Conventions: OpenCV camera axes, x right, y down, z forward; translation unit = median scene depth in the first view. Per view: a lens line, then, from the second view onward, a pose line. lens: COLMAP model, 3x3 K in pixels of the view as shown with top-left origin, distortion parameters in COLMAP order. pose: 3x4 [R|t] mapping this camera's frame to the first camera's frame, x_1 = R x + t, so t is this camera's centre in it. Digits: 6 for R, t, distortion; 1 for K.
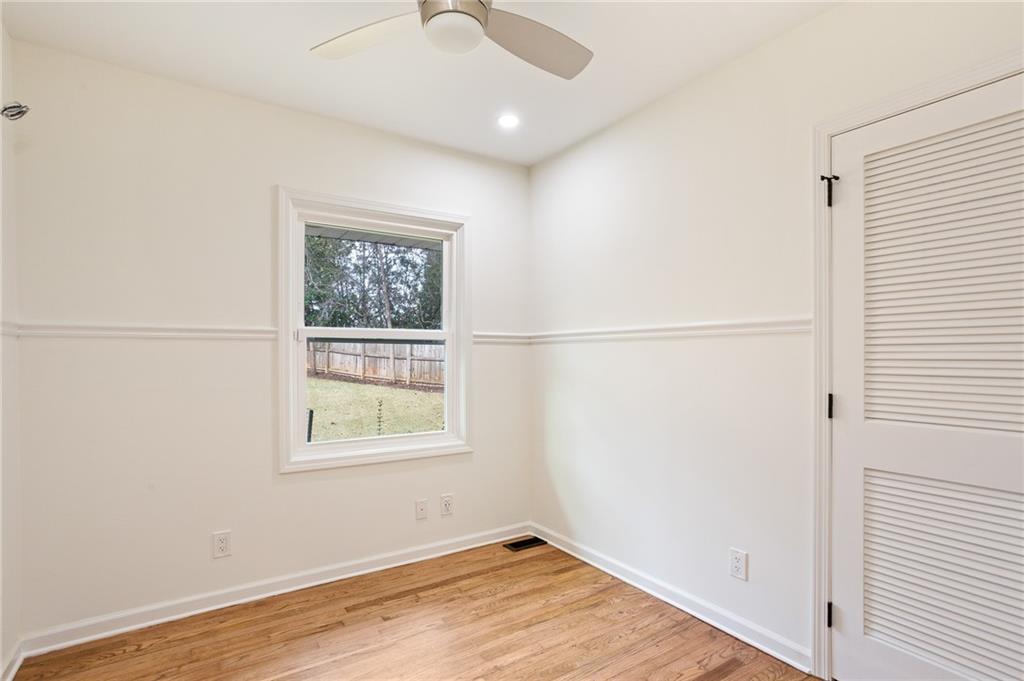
lens RADIAL K [[504.1, 0, 509.1], [0, 504.1, 356.5], [0, 0, 1]] dist [-0.017202, -0.000234]
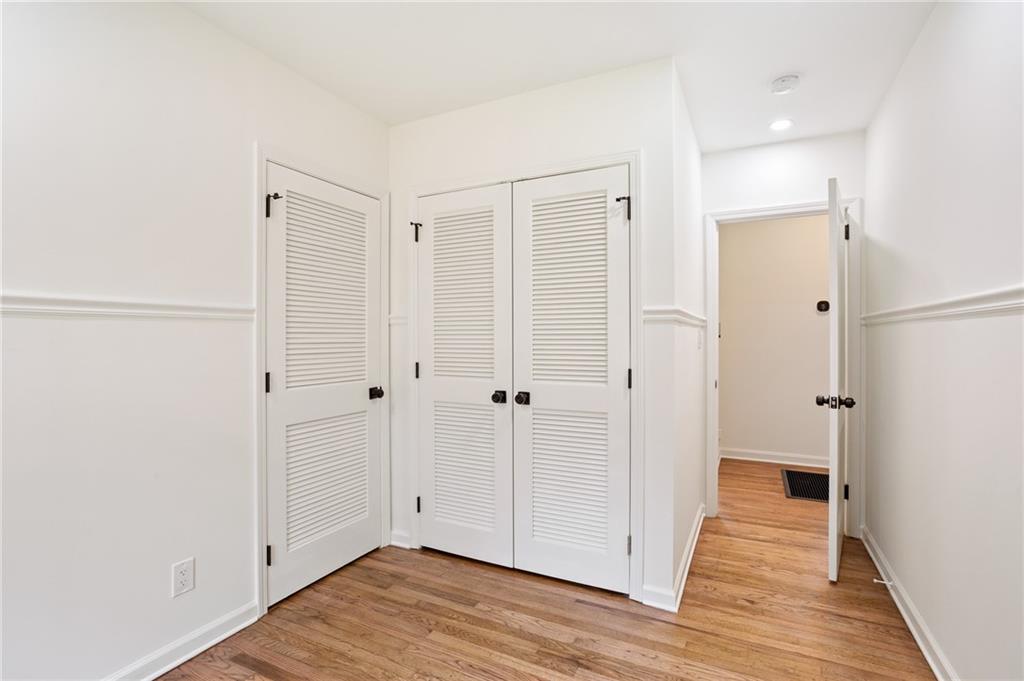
lens RADIAL K [[498.1, 0, 506.6], [0, 498.1, 334.7], [0, 0, 1]] dist [-0.040398, 0.025908]
pose [[-0.511601, 0.003998, 0.859214, -0.658103], [0.004592, 0.999988, -0.001918, -0.010117], [-0.859211, 0.002964, -0.511613, 1.083628]]
